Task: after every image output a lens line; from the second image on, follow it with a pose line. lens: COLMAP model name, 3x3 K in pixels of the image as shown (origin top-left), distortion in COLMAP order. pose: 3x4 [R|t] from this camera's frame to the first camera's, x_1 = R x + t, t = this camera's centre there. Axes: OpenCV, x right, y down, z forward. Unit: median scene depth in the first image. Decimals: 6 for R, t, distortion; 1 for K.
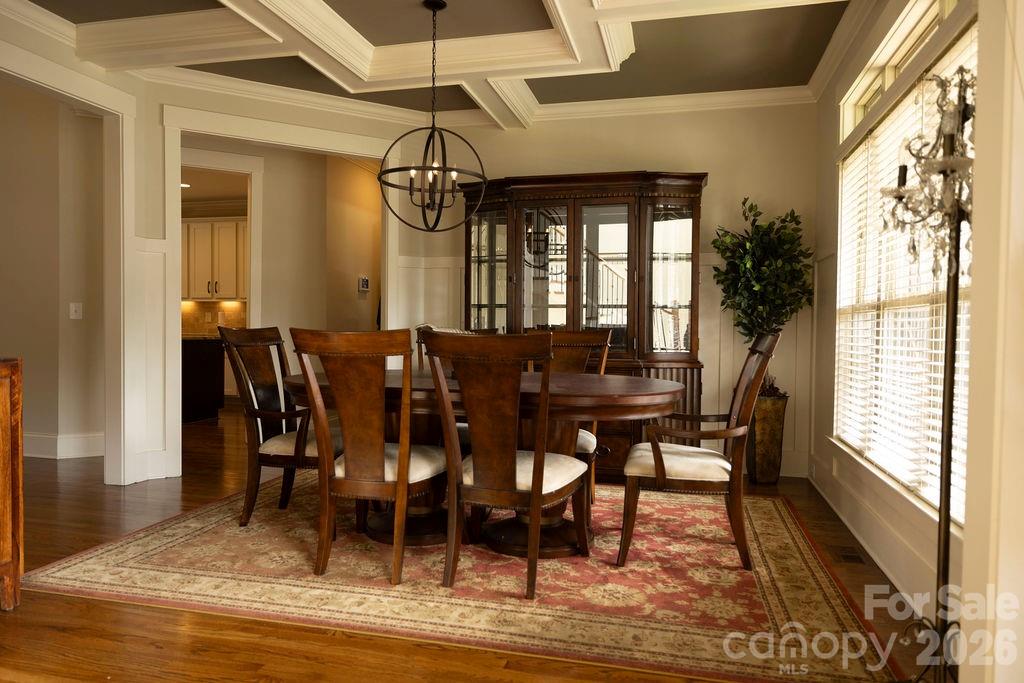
lens RADIAL K [[698.9, 0, 512.0], [0, 698.9, 341.5], [0, 0, 1]] dist [0.001738, 0.001686]
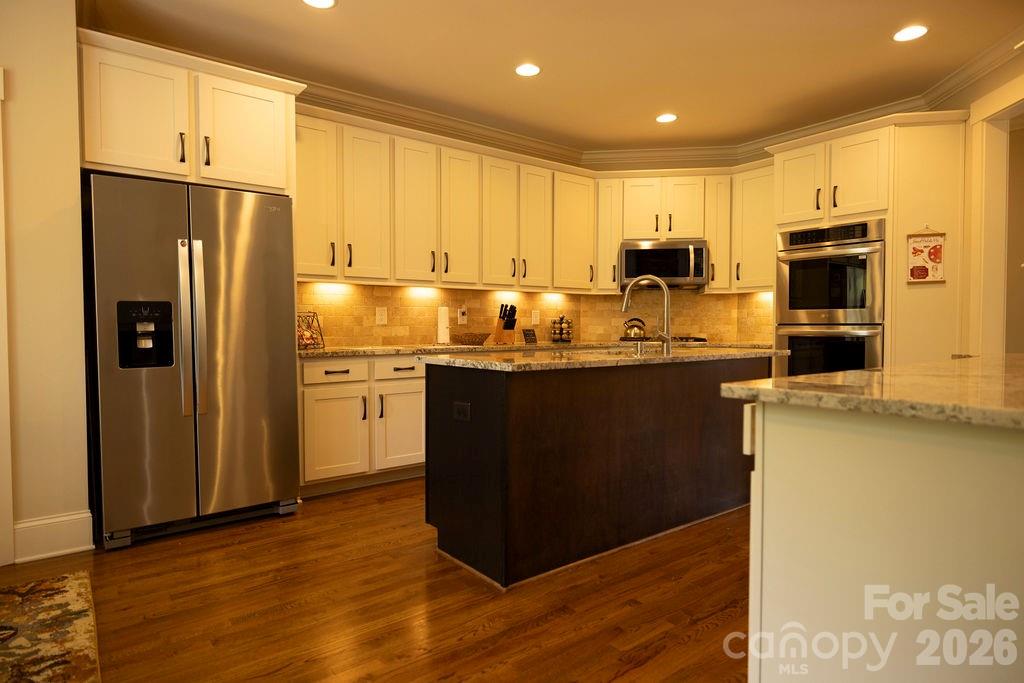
lens RADIAL K [[576.4, 0, 509.8], [0, 576.4, 341.5], [0, 0, 1]] dist [0.004758, -0.001600]
pose [[0.621033, -0.034583, 0.783021, -2.024758], [0.024729, 0.999393, 0.024526, -0.064867], [-0.783394, 0.004131, 0.621512, 1.802033]]
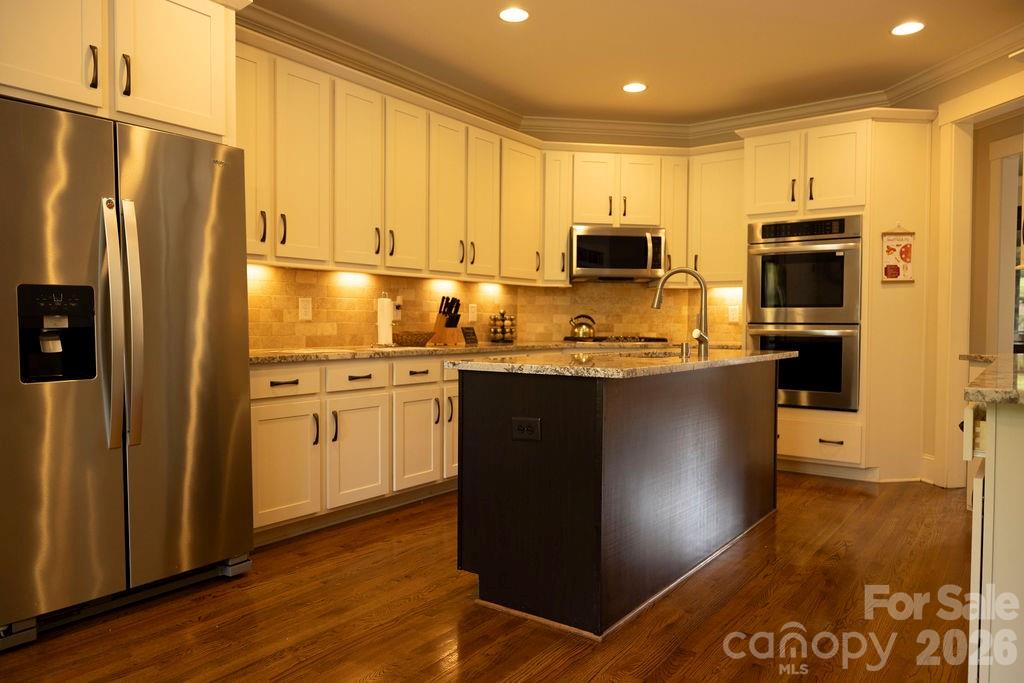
lens RADIAL K [[698.9, 0, 512.0], [0, 698.9, 341.5], [0, 0, 1]] dist [0.001738, 0.001686]
pose [[0.383244, -0.035355, 0.922970, -2.161411], [0.018034, 0.999363, 0.030793, -0.072090], [-0.923471, 0.004844, 0.383637, 2.032871]]
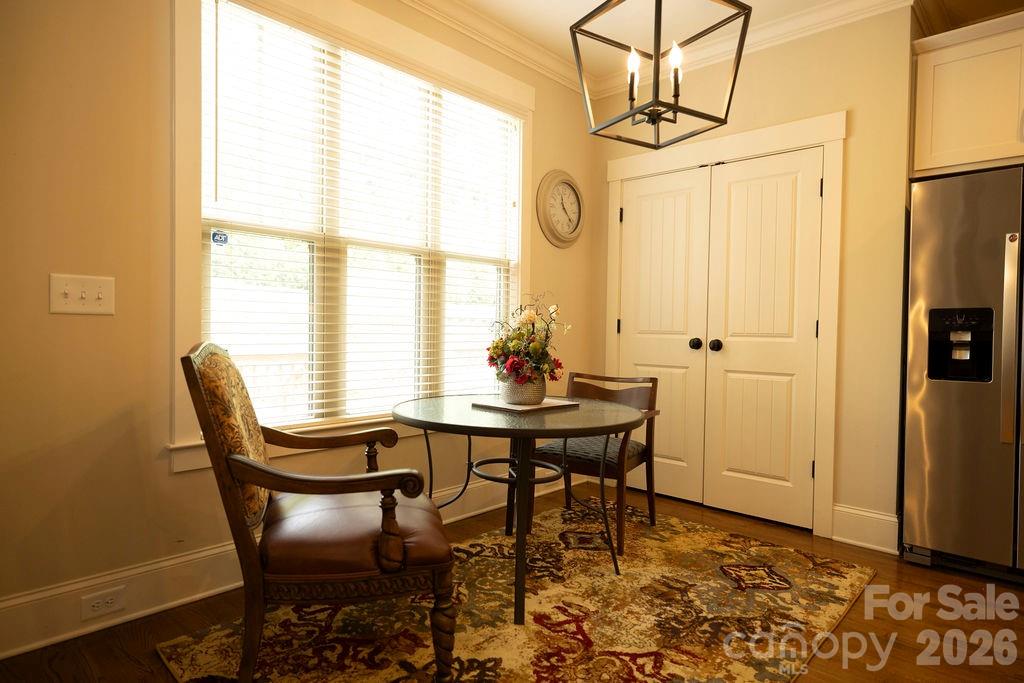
lens RADIAL K [[583.5, 0, 512.0], [0, 583.5, 341.5], [0, 0, 1]] dist [0.005422, 0.000475]
pose [[0.874626, 0.014568, -0.484580, -1.849732], [-0.017049, 0.999854, -0.000713, -0.061218], [0.484499, 0.008885, 0.874747, 1.773915]]
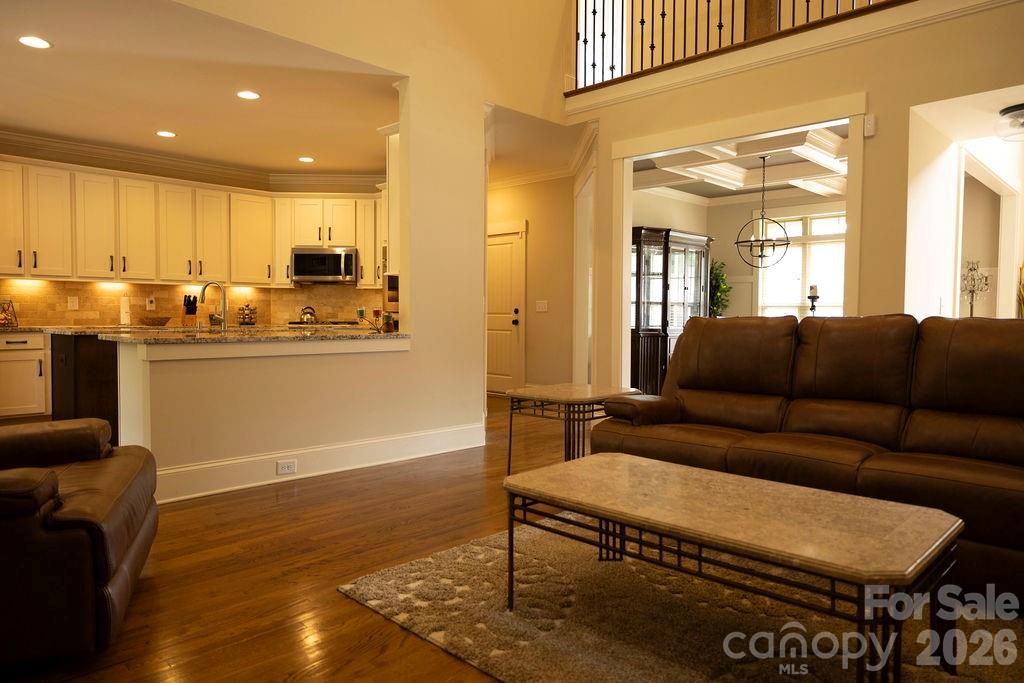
lens RADIAL K [[683.1, 0, 508.0], [0, 683.1, 340.5], [0, 0, 1]] dist [0.000613, 0.002179]
pose [[0.500456, -0.042851, 0.864701, -2.297601], [0.016957, 0.999068, 0.039696, -0.046163], [-0.865596, -0.005203, 0.500716, 0.723160]]
